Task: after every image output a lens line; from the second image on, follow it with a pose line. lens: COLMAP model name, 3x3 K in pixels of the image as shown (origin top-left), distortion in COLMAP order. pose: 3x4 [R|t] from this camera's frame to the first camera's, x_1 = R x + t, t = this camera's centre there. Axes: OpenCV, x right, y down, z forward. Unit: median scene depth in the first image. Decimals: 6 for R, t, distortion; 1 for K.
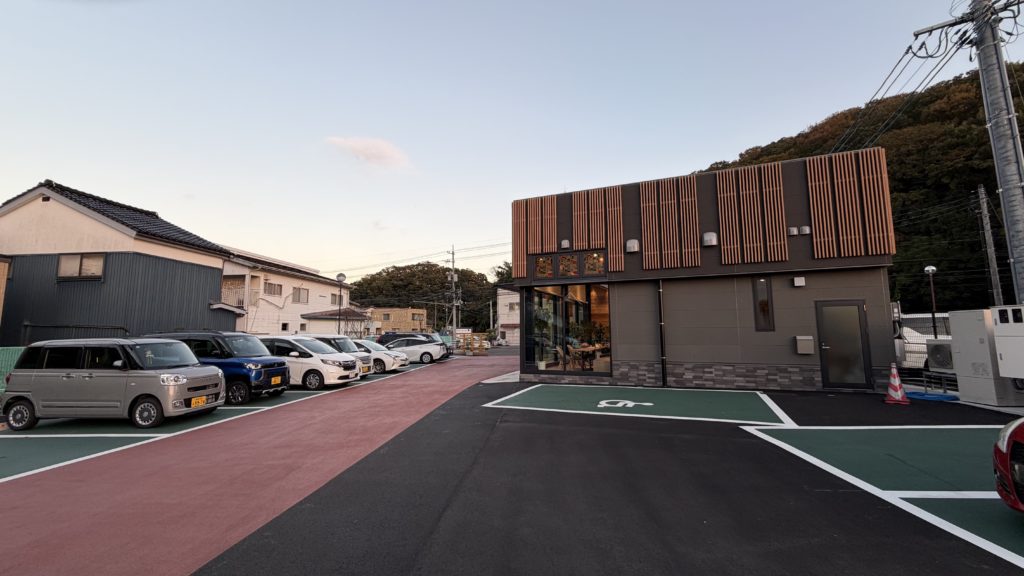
lens RADIAL K [[398.0, 0, 512.0], [0, 398.0, 288.0], [0, 0, 1]] dist [0.000173, -0.000027]
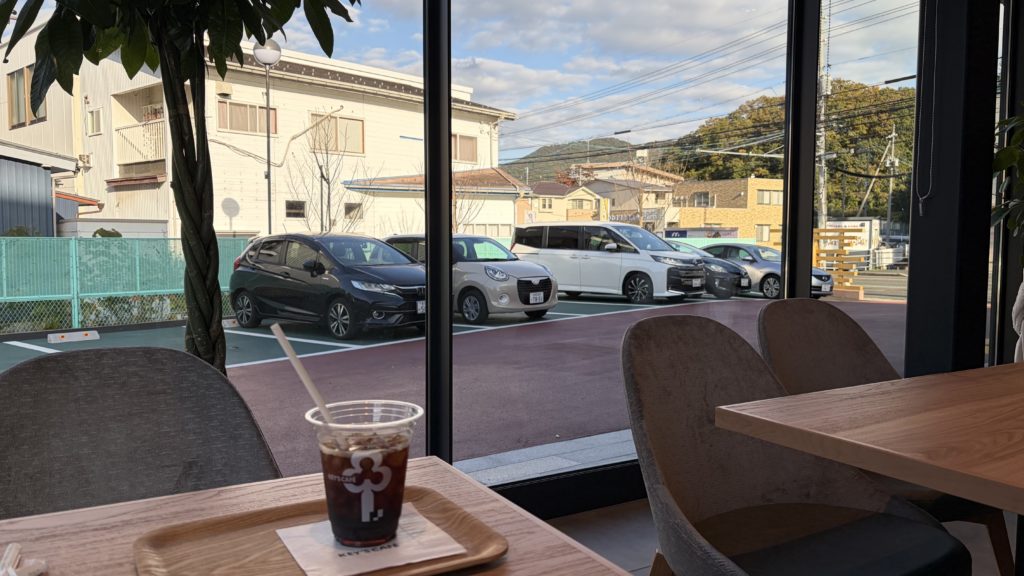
lens RADIAL K [[760.9, 0, 512.0], [0, 760.9, 288.0], [0, 0, 1]] dist [0.006798, -0.001530]
pose [[0.813533, 0.060281, -0.578386, 0.088542], [0.046069, 0.984806, 0.167438, 0.051145], [0.579691, -0.162862, 0.798395, 0.437591]]
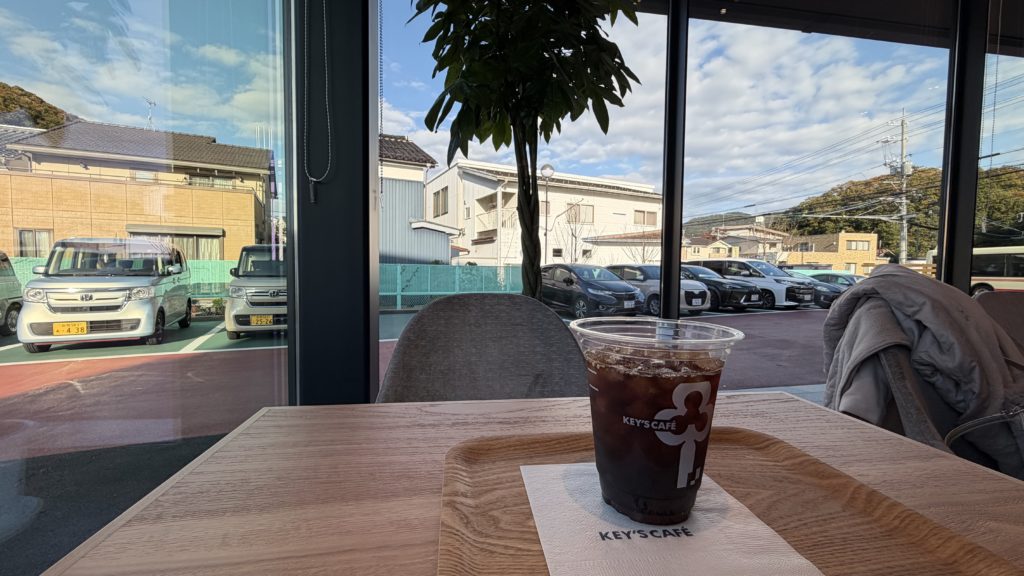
lens RADIAL K [[398.0, 0, 512.0], [0, 398.0, 288.0], [0, 0, 1]] dist [0.000173, -0.000027]
pose [[0.537985, 0.065954, -0.840370, 0.072895], [0.072102, 0.989680, 0.123830, 0.056934], [0.839865, -0.127211, 0.527677, 0.442646]]
